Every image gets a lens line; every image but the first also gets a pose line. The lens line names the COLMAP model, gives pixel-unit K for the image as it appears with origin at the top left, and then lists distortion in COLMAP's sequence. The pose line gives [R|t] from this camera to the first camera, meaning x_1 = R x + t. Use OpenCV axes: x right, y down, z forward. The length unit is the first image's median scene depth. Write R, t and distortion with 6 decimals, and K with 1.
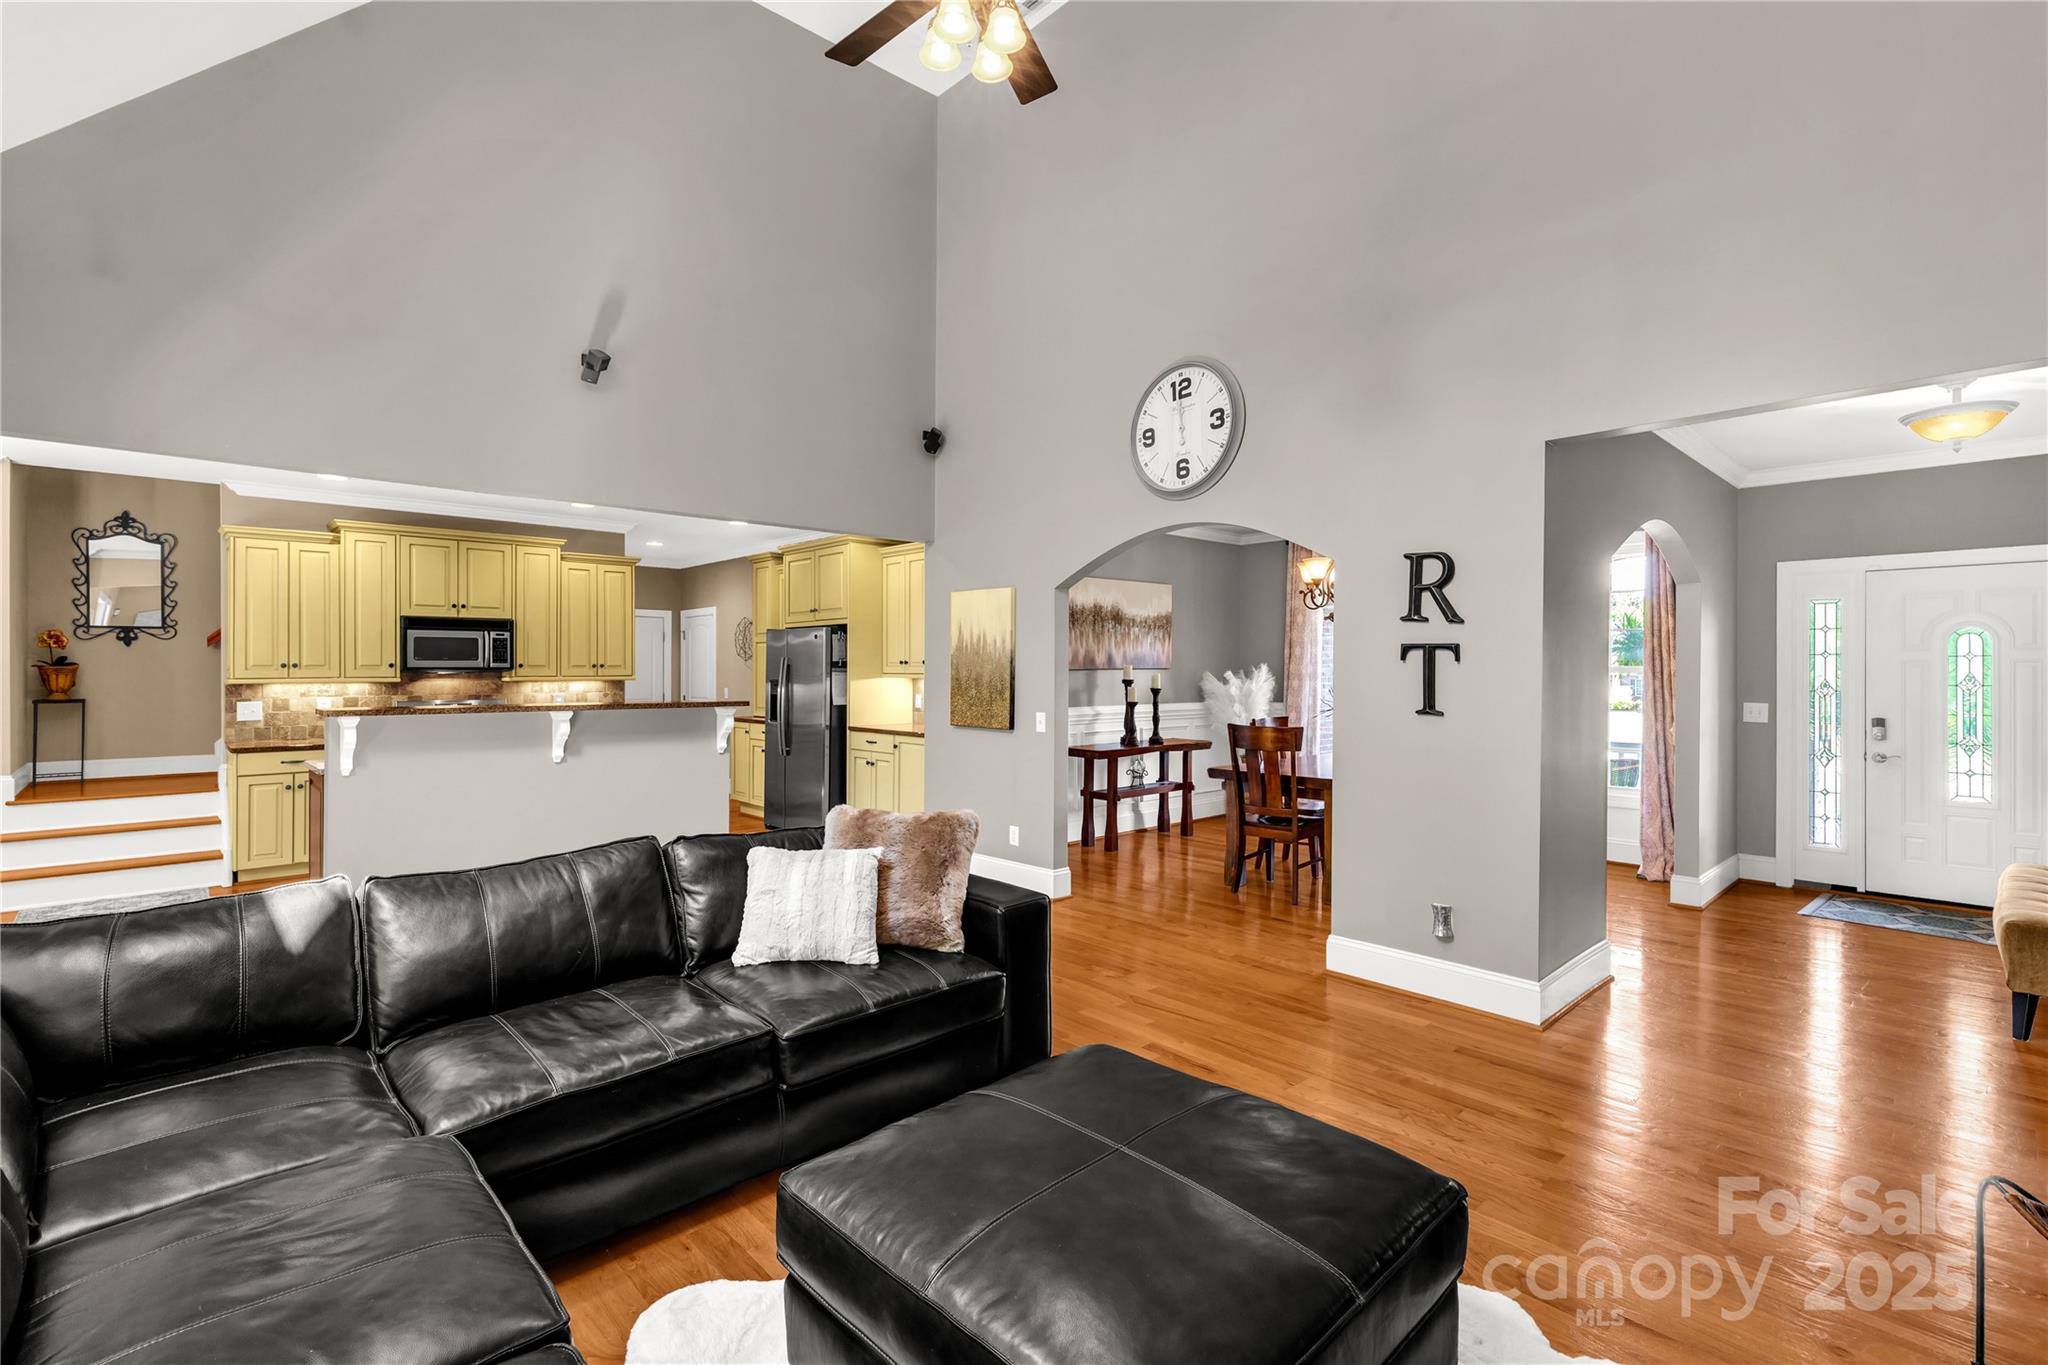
lens RADIAL K [[920.1, 0, 1029.1], [0, 920.1, 651.3], [0, 0, 1]] dist [0.004646, -0.000618]
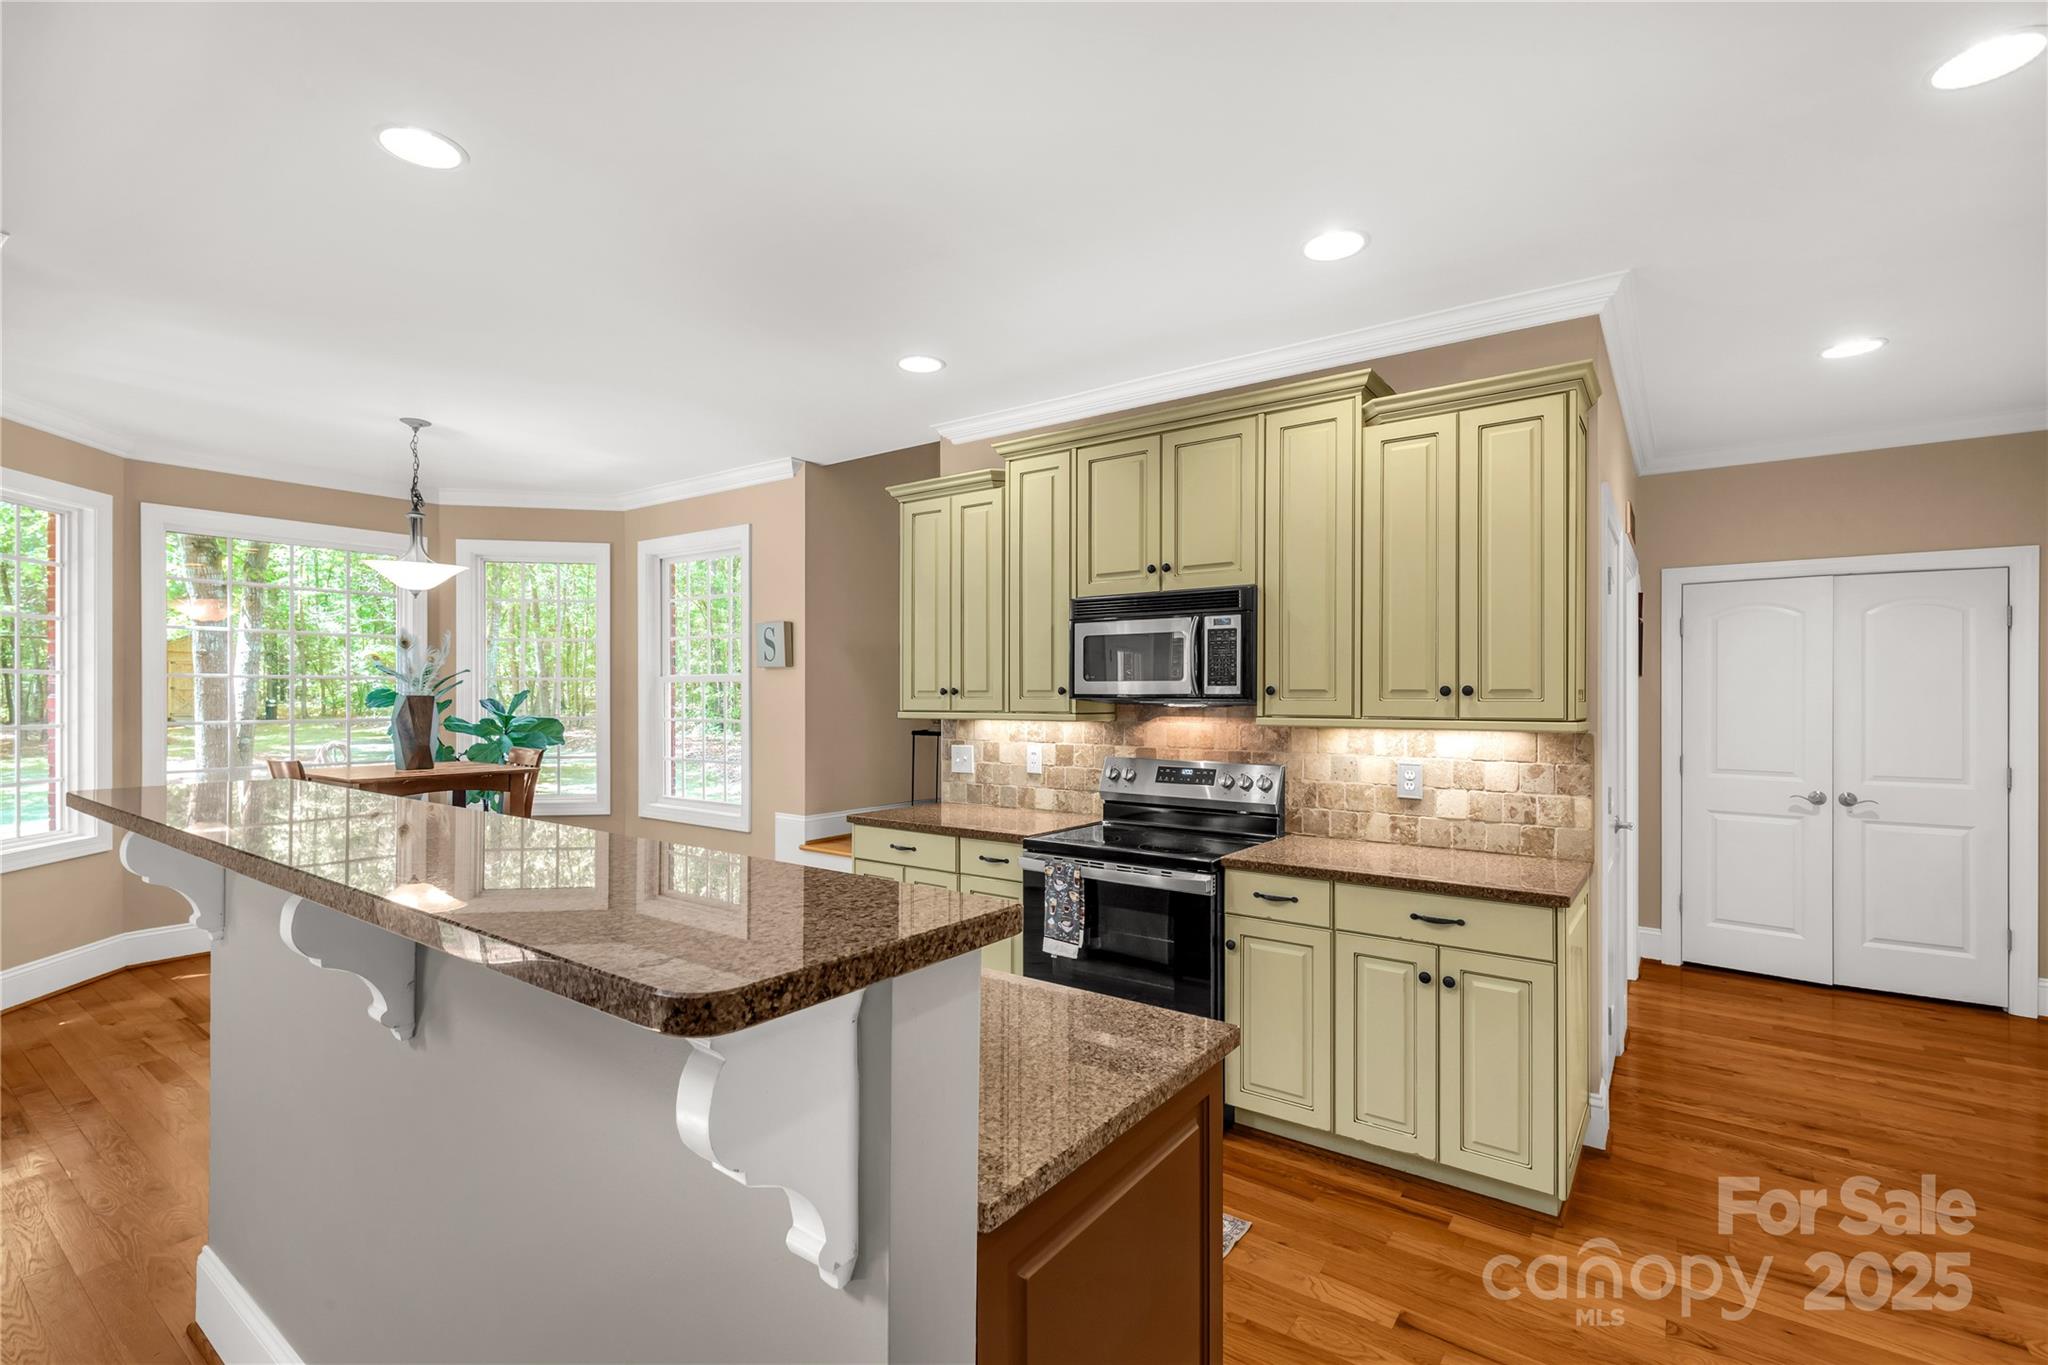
lens RADIAL K [[920.1, 0, 1018.8], [0, 920.1, 695.0], [0, 0, 1]] dist [0.004646, -0.000618]
pose [[0.190834, 0.001602, -0.981621, -0.169544], [0.014069, 0.999891, 0.004367, 0.015125], [0.981522, -0.014644, 0.190791, 0.891073]]
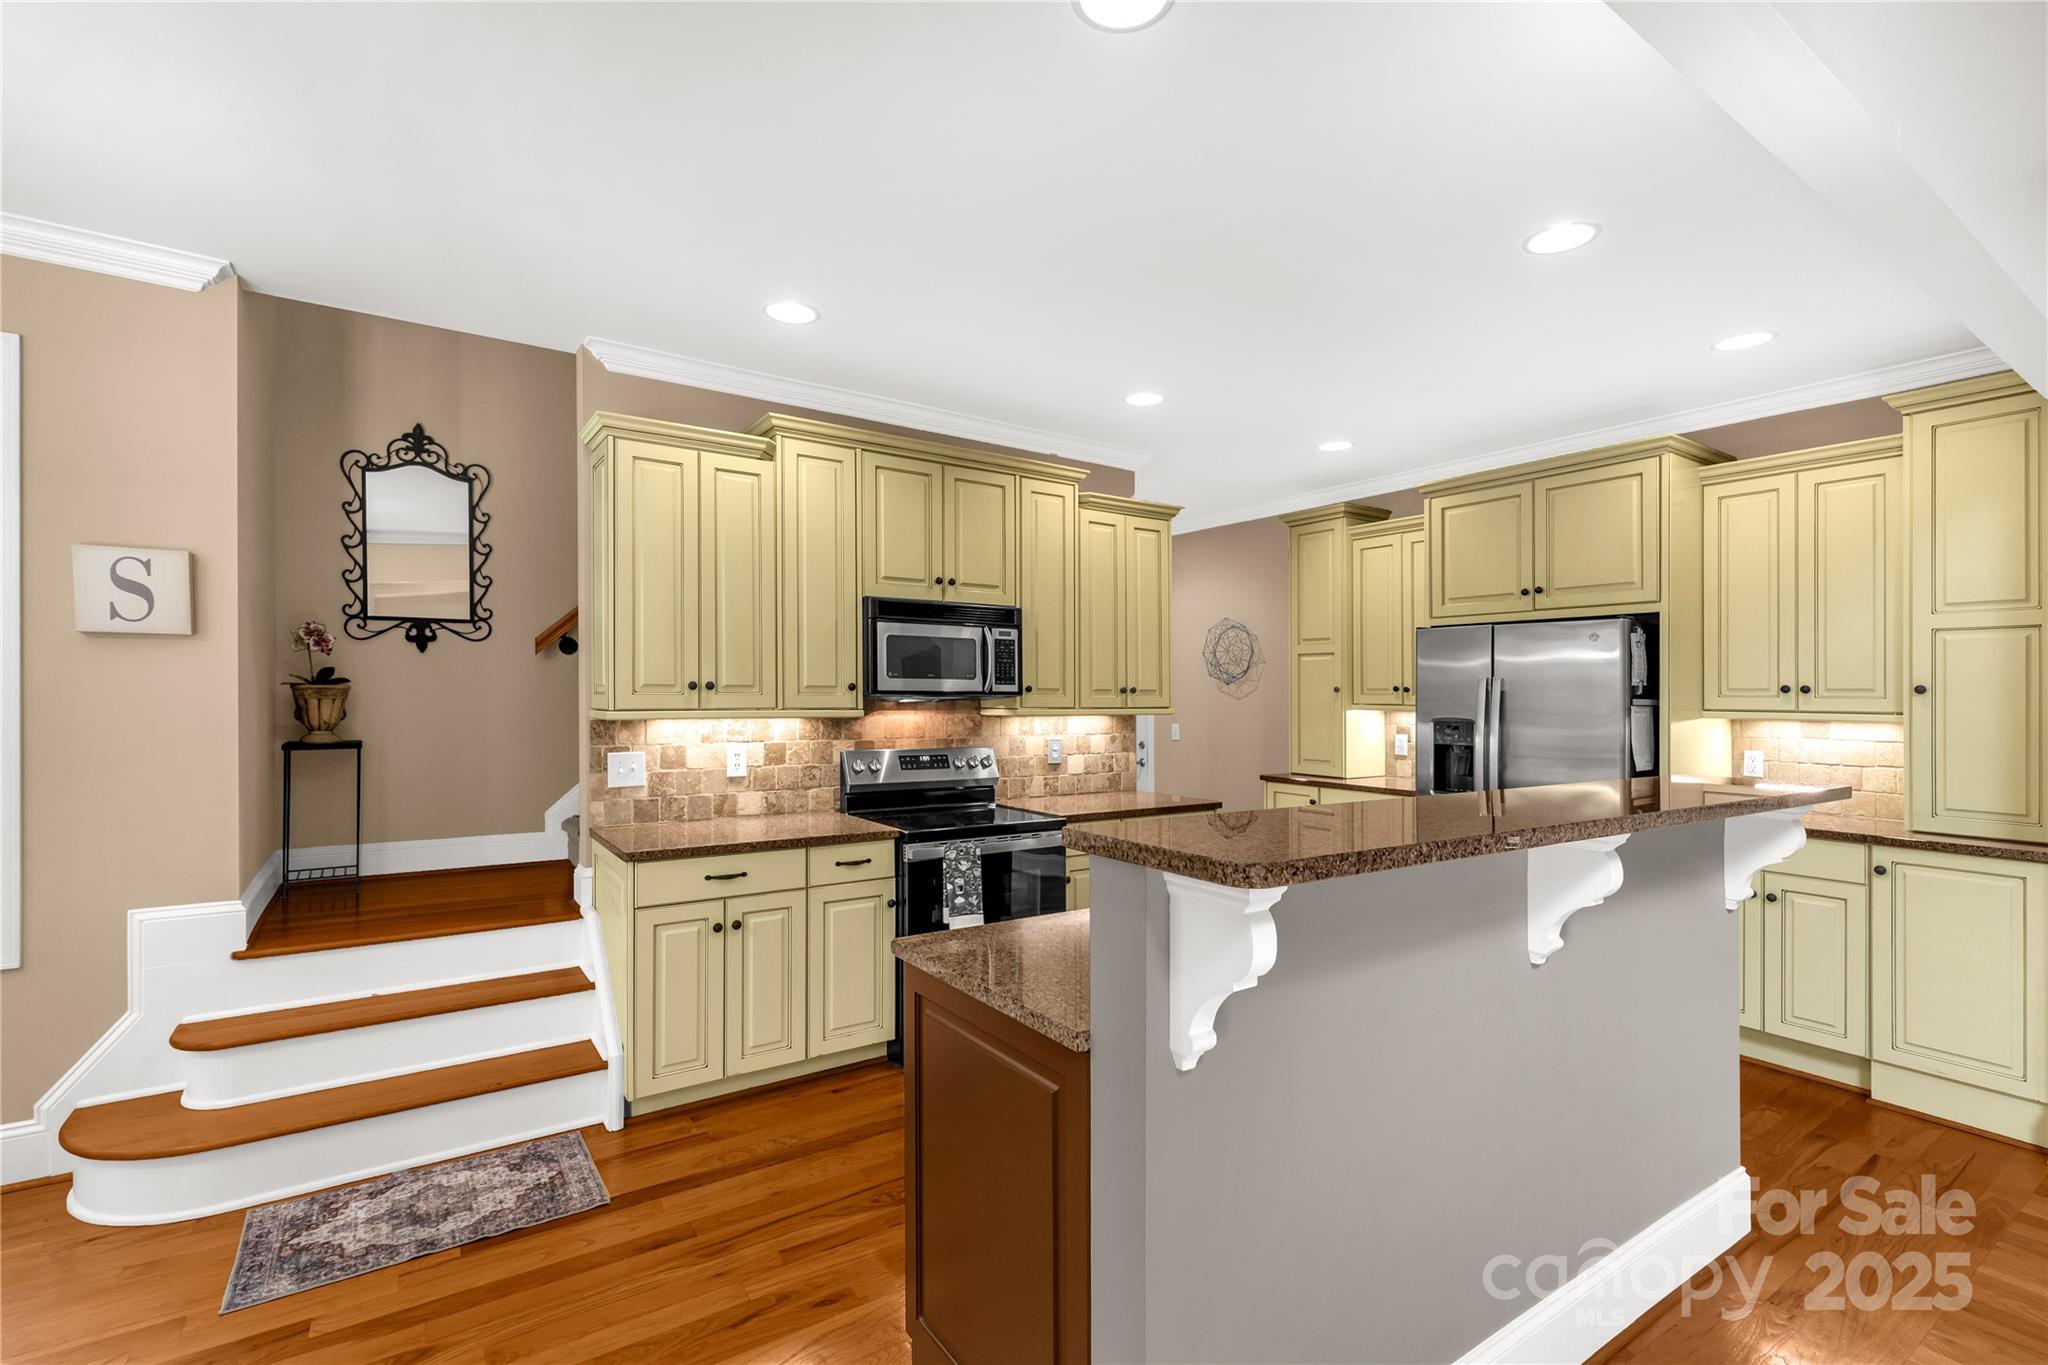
lens RADIAL K [[920.1, 0, 1027.4], [0, 920.1, 686.1], [0, 0, 1]] dist [0.004646, -0.000618]
pose [[0.987690, 0.007901, -0.156224, -0.515736], [-0.006343, 0.999925, 0.010472, 0.008498], [0.156295, -0.009352, 0.987666, 0.491058]]
